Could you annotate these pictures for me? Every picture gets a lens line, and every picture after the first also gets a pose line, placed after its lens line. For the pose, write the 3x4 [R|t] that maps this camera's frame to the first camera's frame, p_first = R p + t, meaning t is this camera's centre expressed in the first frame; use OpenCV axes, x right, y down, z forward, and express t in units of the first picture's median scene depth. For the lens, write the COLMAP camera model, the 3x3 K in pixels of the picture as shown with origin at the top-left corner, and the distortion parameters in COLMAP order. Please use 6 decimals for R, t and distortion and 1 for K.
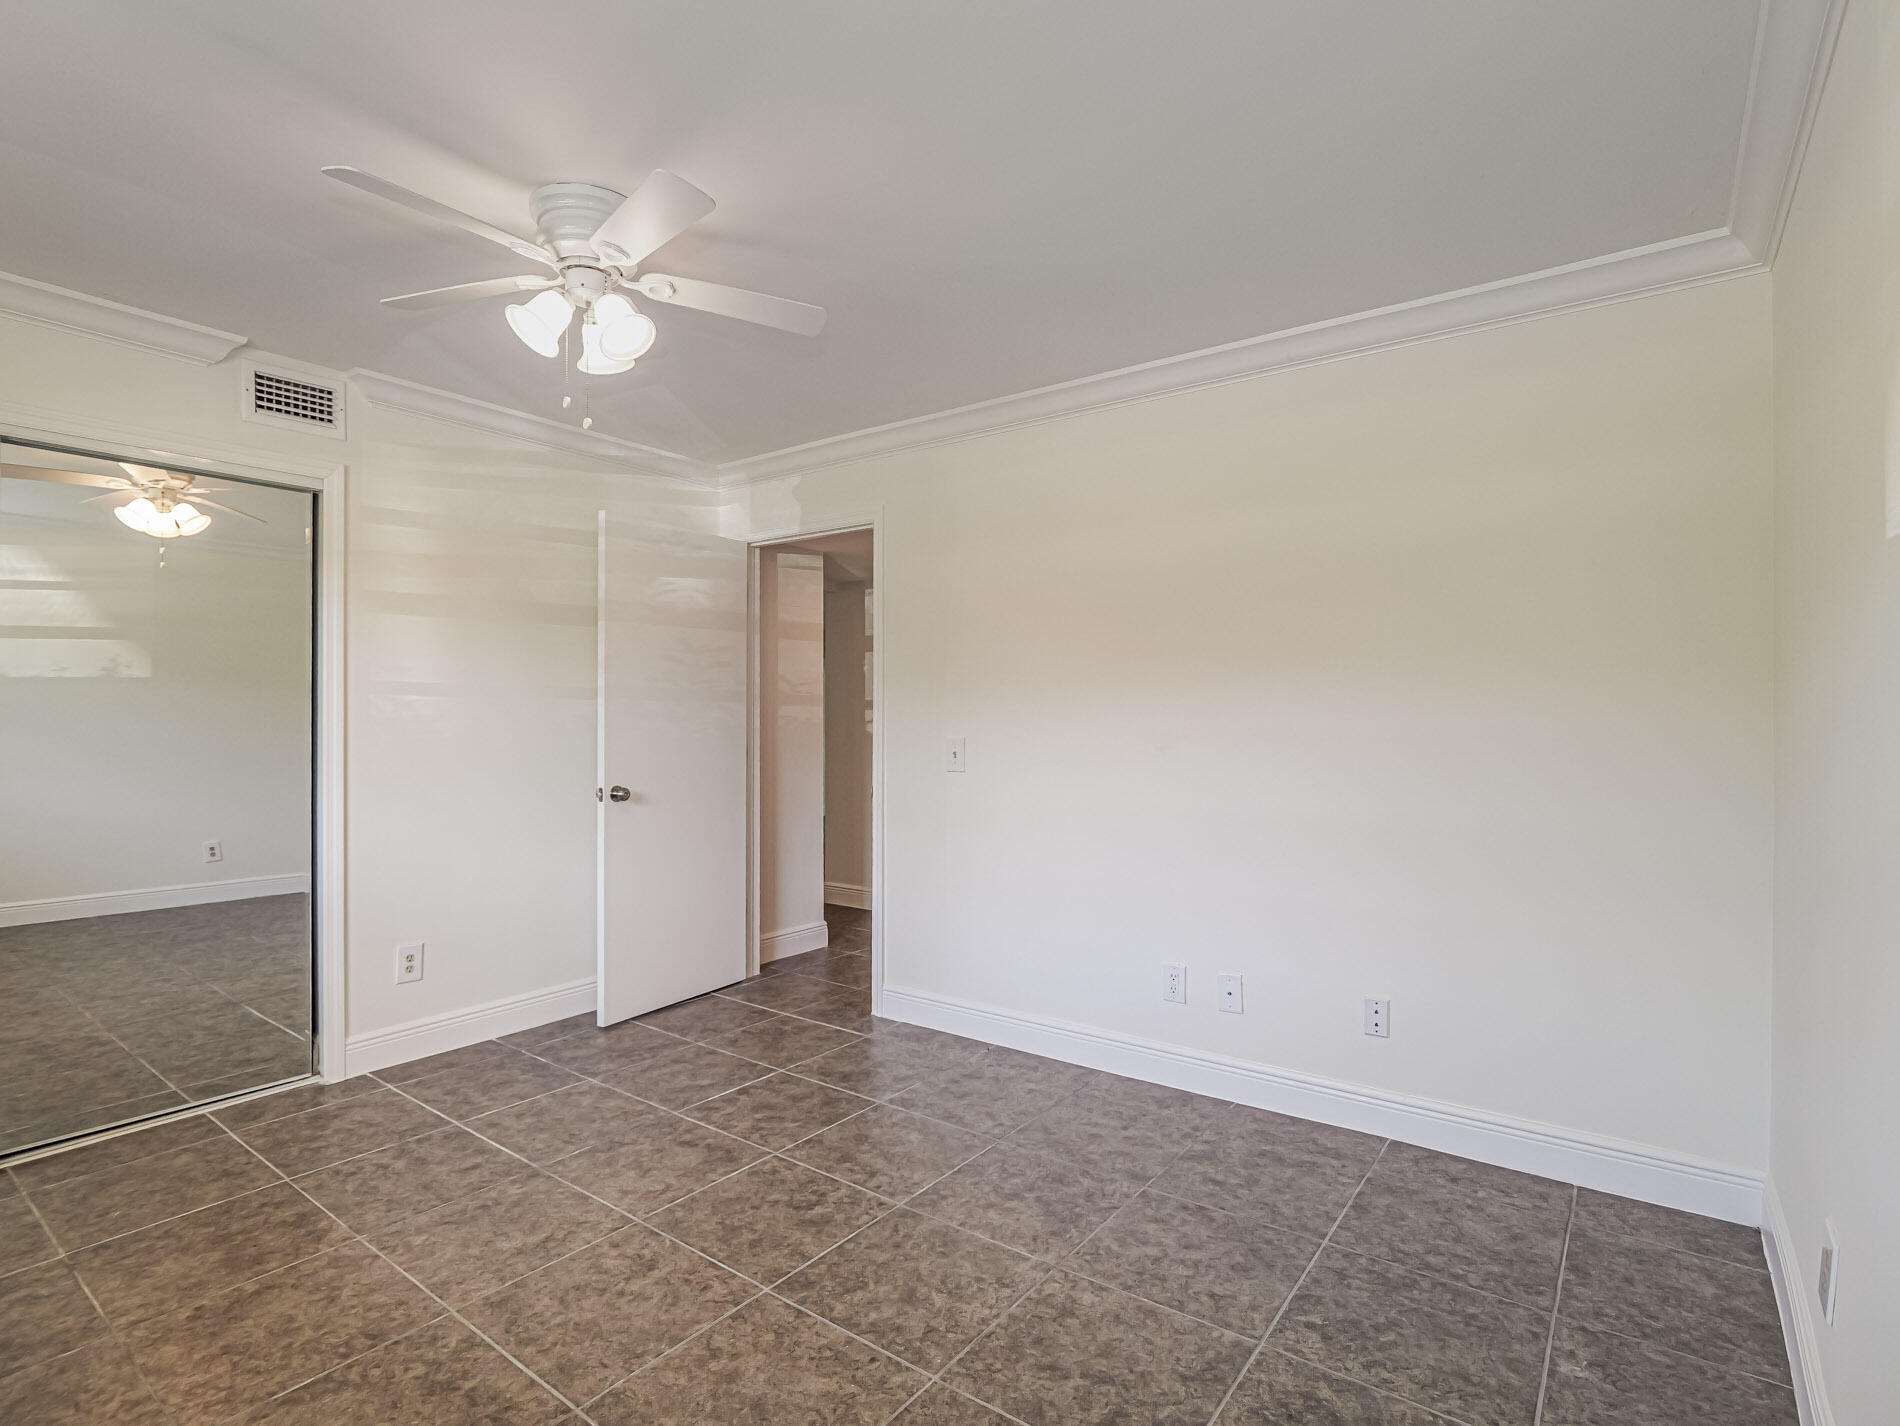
lens RADIAL K [[937.1, 0, 961.3], [0, 937.1, 724.9], [0, 0, 1]] dist [-0.007034, -0.006443]
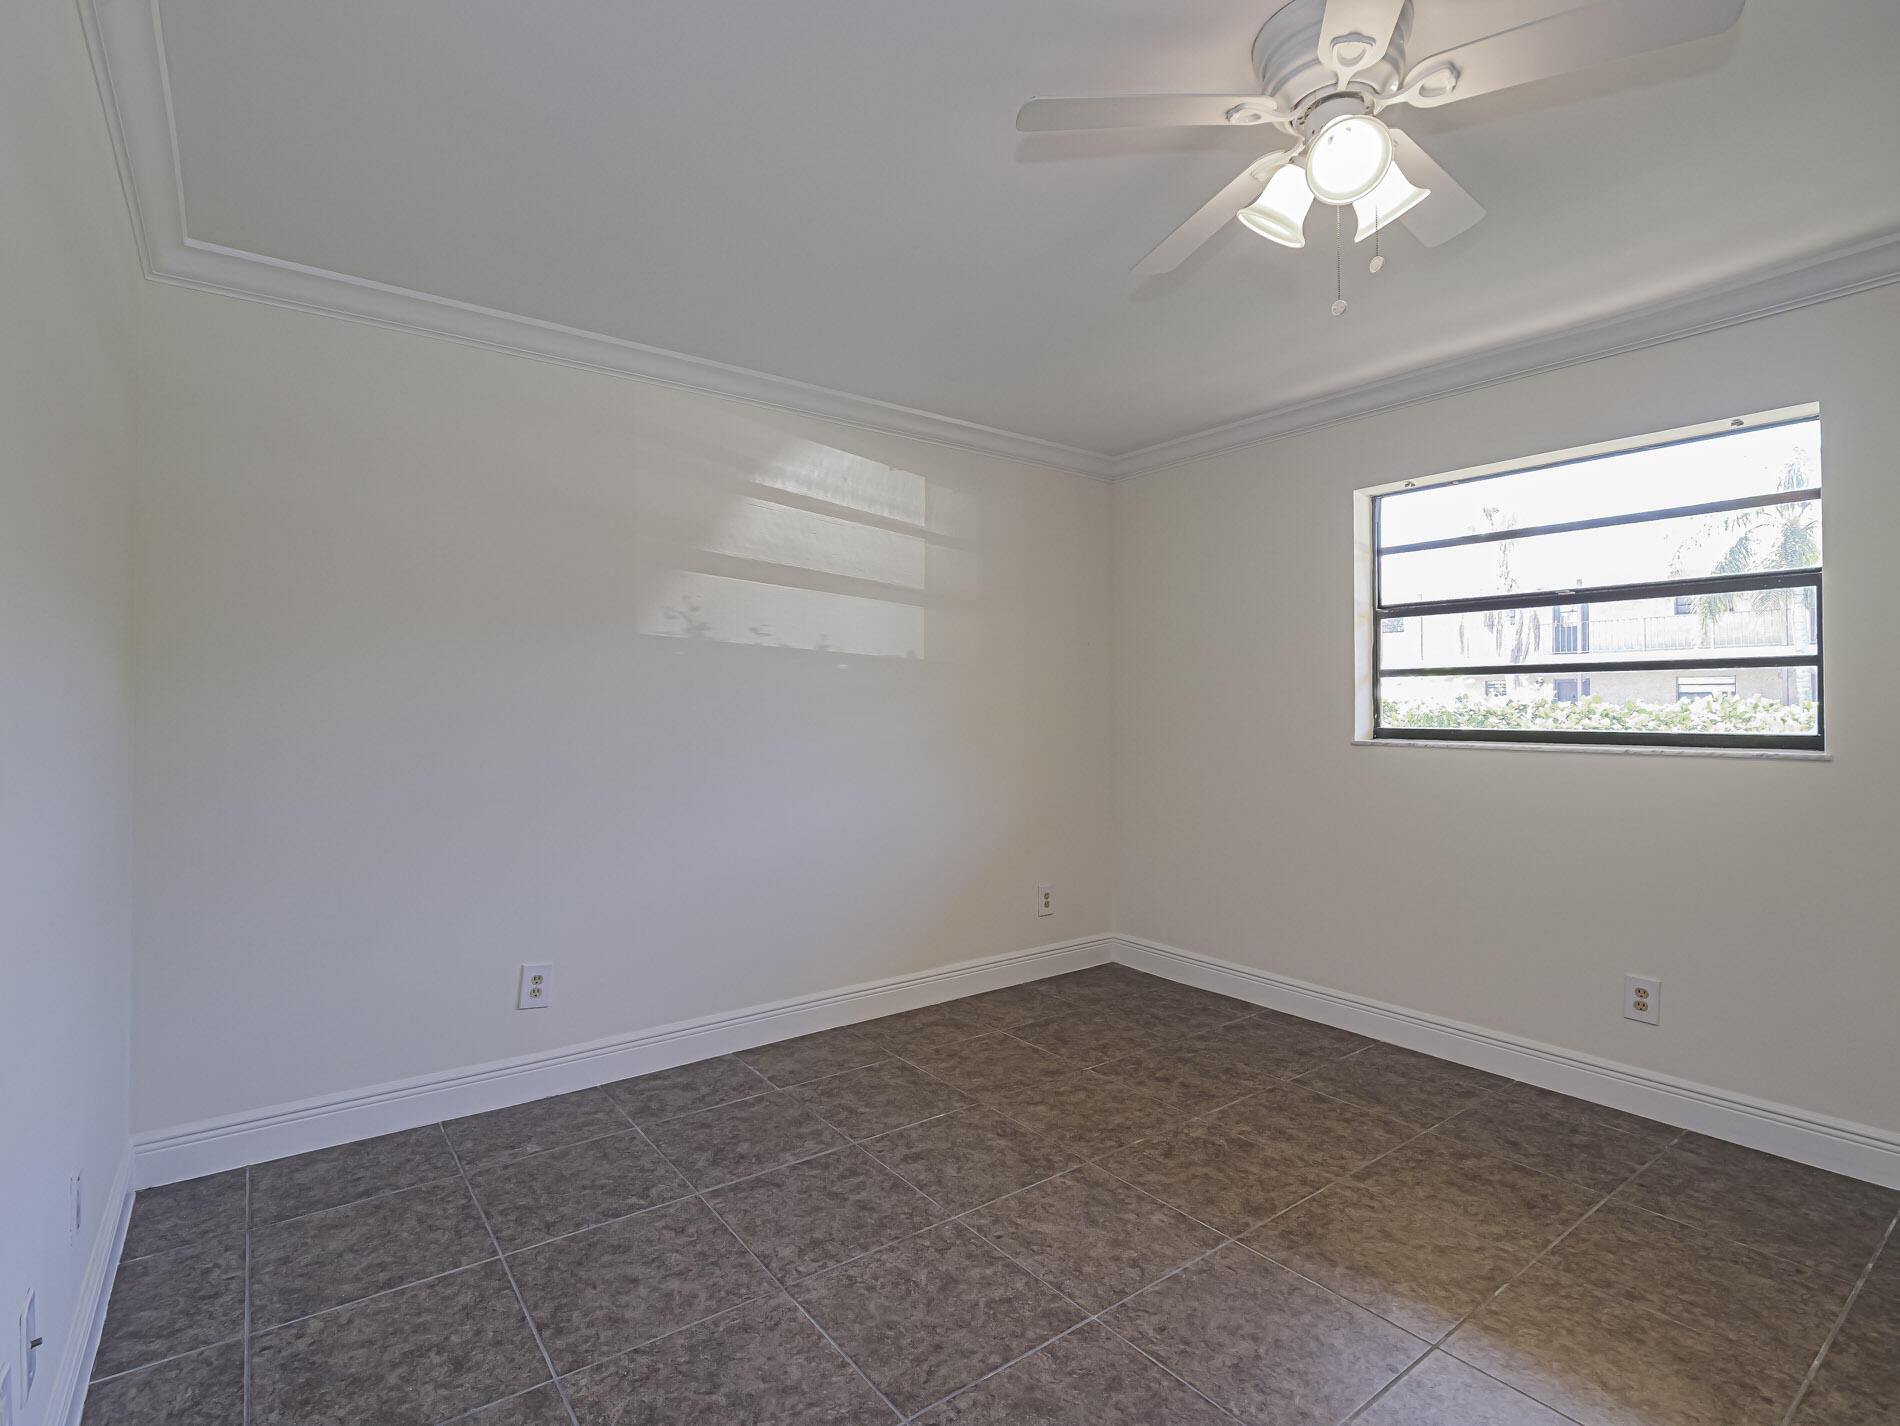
lens RADIAL K [[937.1, 0, 939.8], [0, 937.1, 703.2], [0, 0, 1]] dist [-0.007034, -0.006443]
pose [[-0.952302, -0.001228, 0.305155, -0.314772], [-0.001907, 0.999996, -0.001926, -0.000316], [-0.305152, -0.002416, -0.952301, 1.760608]]
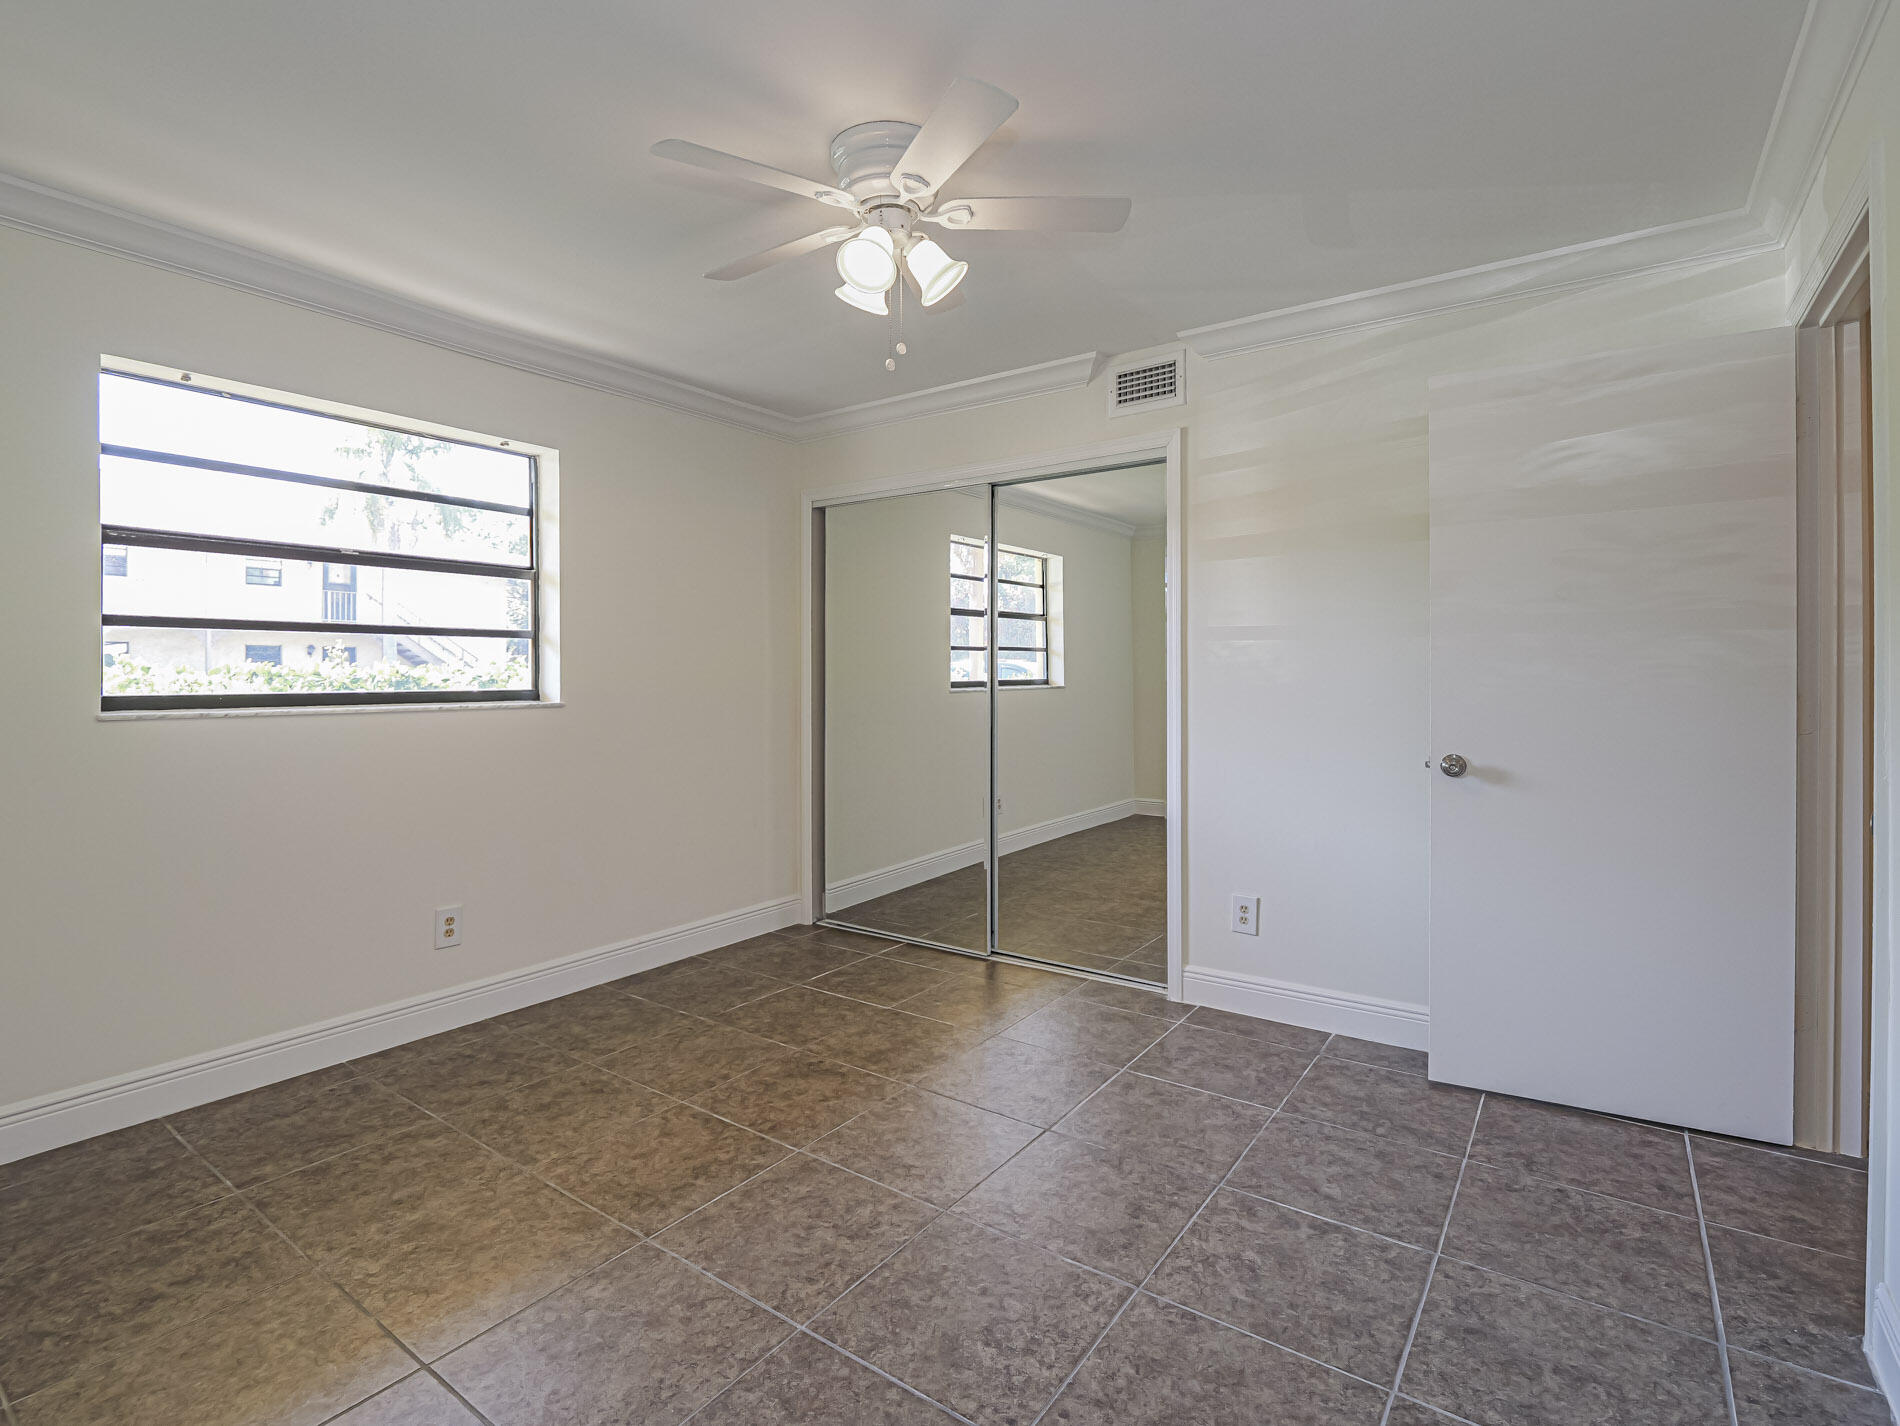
lens RADIAL K [[937.1, 0, 937.9], [0, 937.1, 675.9], [0, 0, 1]] dist [-0.007034, -0.006443]
pose [[0.003328, 0.000362, -0.999994, 0.585324], [-0.002926, 0.999996, 0.000352, 0.009901], [0.999990, 0.002925, 0.003329, 1.023088]]
